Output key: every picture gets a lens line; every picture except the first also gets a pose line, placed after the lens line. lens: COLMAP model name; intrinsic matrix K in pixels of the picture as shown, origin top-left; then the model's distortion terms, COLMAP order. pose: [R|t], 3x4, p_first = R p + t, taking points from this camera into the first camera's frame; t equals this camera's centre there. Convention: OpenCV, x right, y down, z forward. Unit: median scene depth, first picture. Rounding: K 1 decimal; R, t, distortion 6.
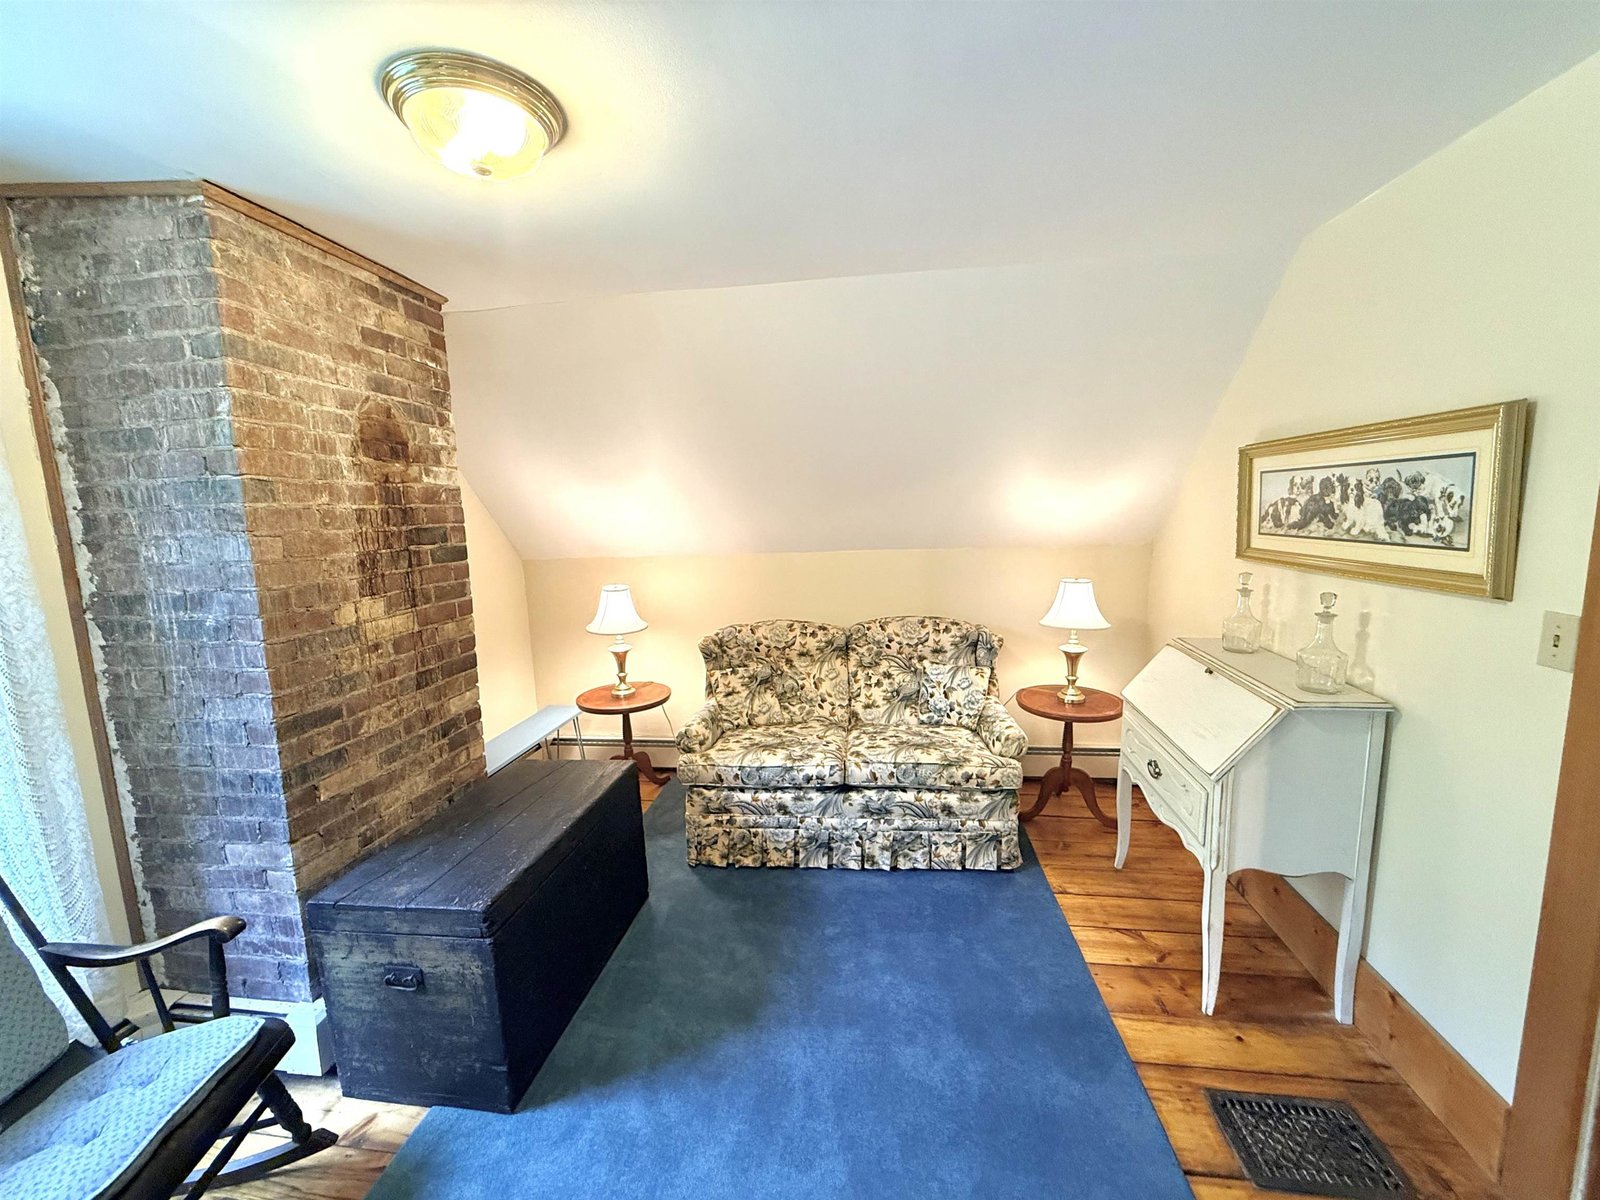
lens RADIAL K [[637.3, 0, 801.2], [0, 637.3, 600.0], [0, 0, 1]] dist [0.000580, 0.000170]
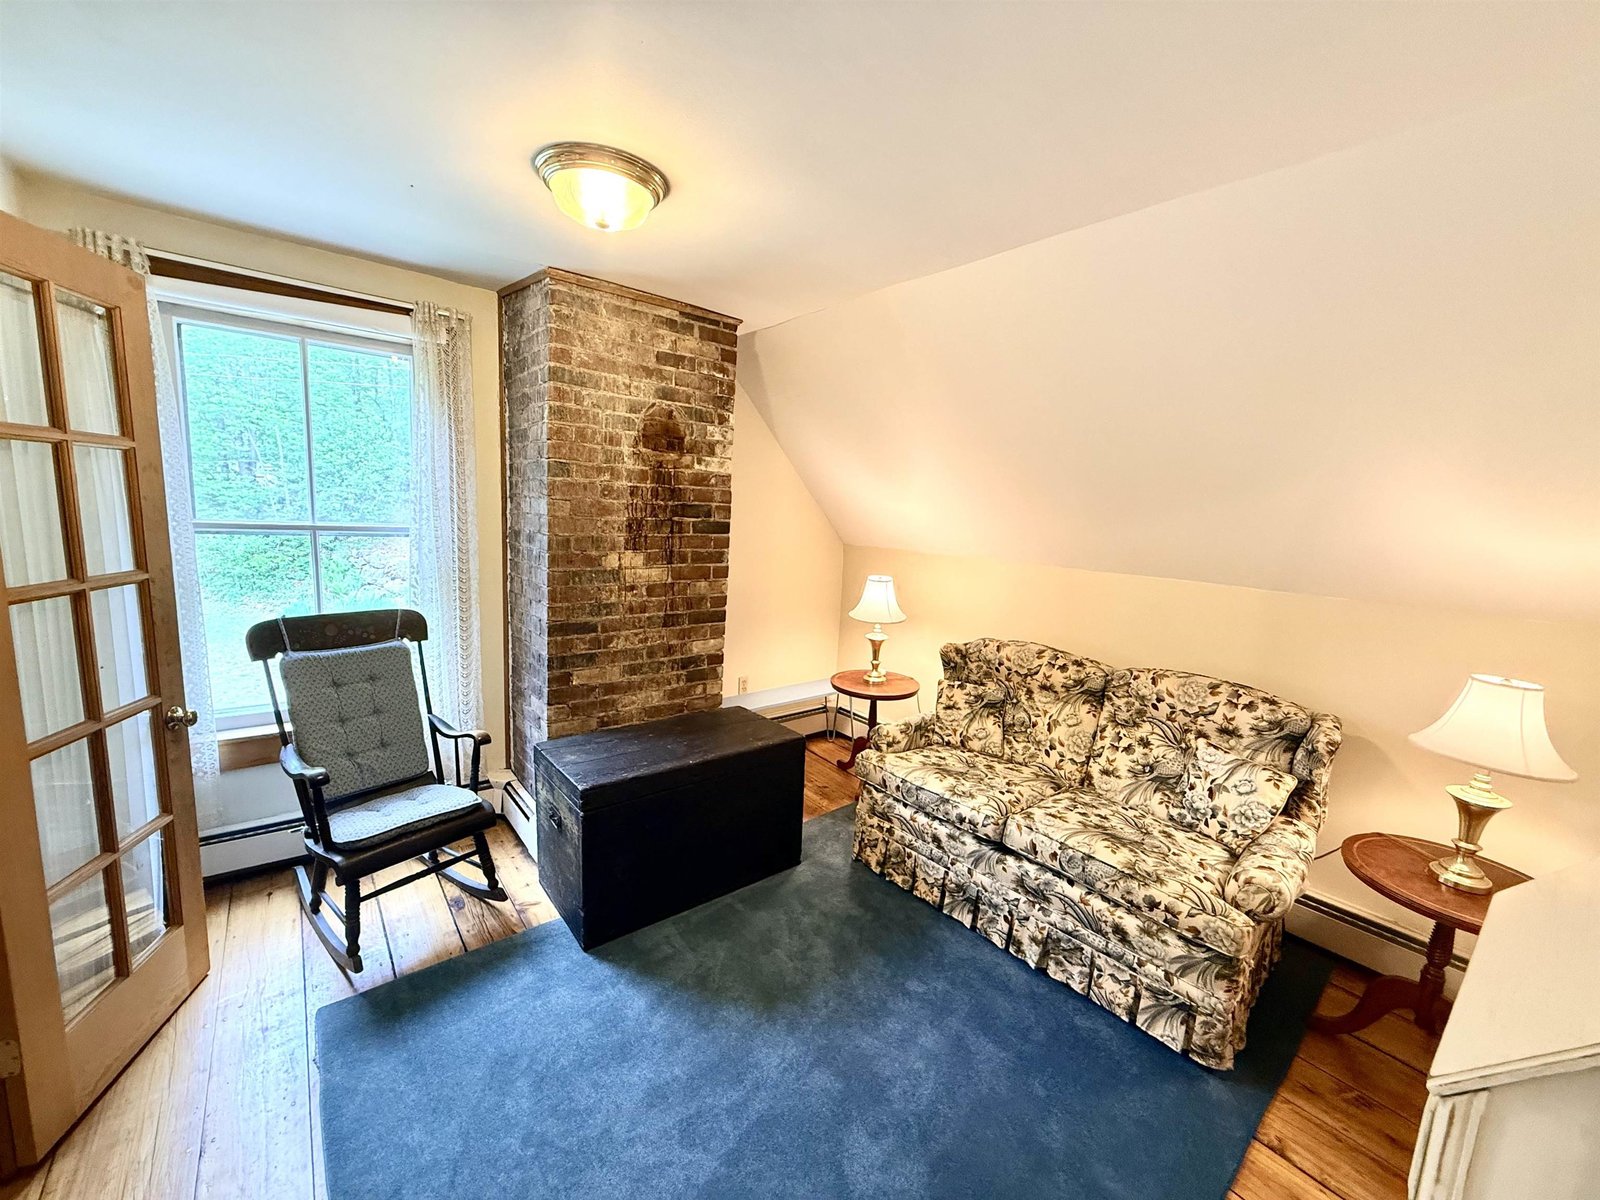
lens RADIAL K [[637.3, 0, 794.1], [0, 637.3, 600.7], [0, 0, 1]] dist [0.000580, 0.000170]
pose [[0.724996, 0.169203, -0.667646, 0.385064], [-0.166983, 0.983615, 0.067953, -0.038643], [0.668204, 0.062220, 0.741371, 0.174210]]
